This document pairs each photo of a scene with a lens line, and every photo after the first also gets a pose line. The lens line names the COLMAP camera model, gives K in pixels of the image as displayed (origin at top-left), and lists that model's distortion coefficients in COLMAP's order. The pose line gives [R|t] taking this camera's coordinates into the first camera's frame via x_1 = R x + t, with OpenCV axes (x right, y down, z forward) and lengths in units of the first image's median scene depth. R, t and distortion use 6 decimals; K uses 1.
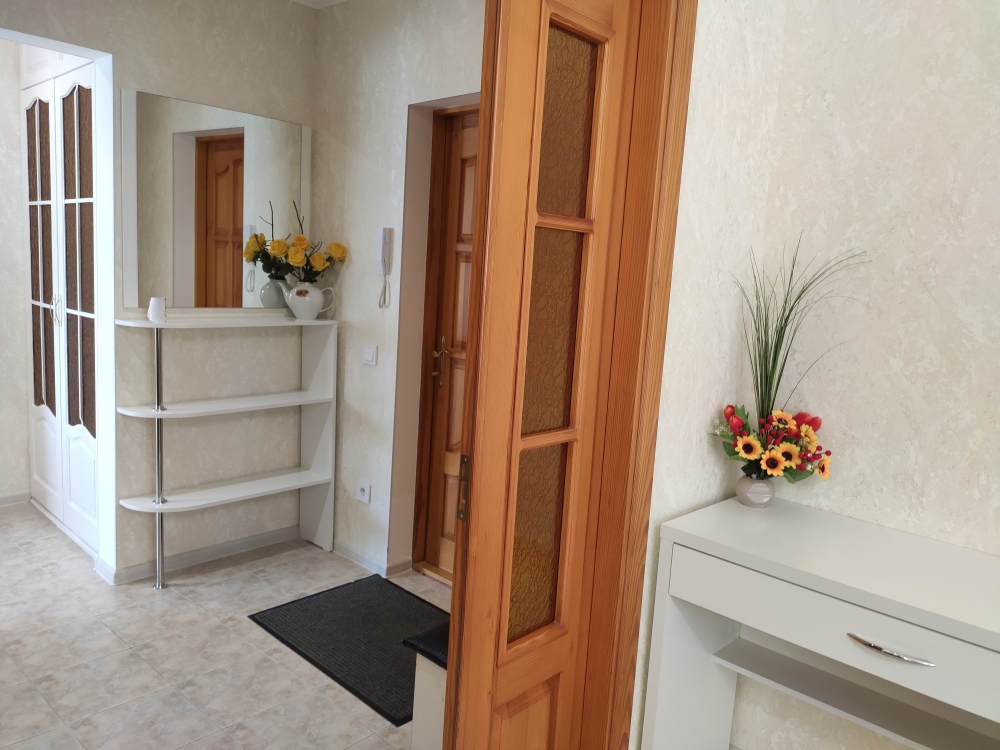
lens RADIAL K [[752.7, 0, 497.0], [0, 752.7, 374.5], [0, 0, 1]] dist [0.066814, -0.092771]
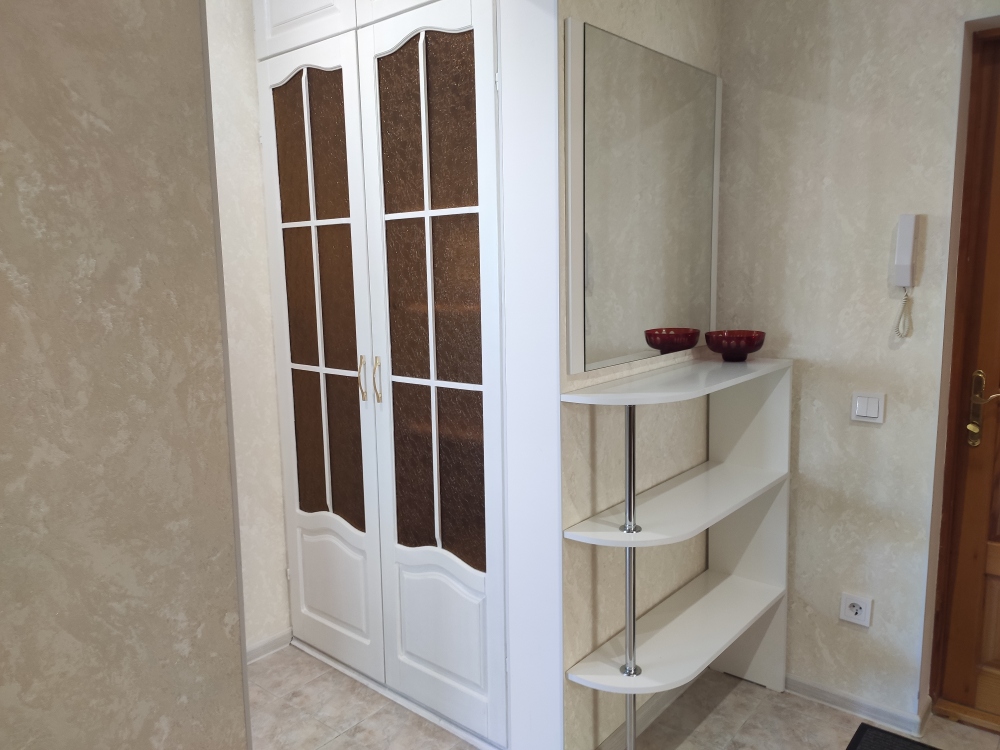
lens RADIAL K [[752.7, 0, 498.8], [0, 752.7, 369.9], [0, 0, 1]] dist [0.066814, -0.092771]
pose [[0.995444, -0.085984, 0.041199, -0.507161], [0.085934, 0.996296, 0.002972, -0.086968], [-0.041302, 0.000582, 0.999147, 0.335625]]
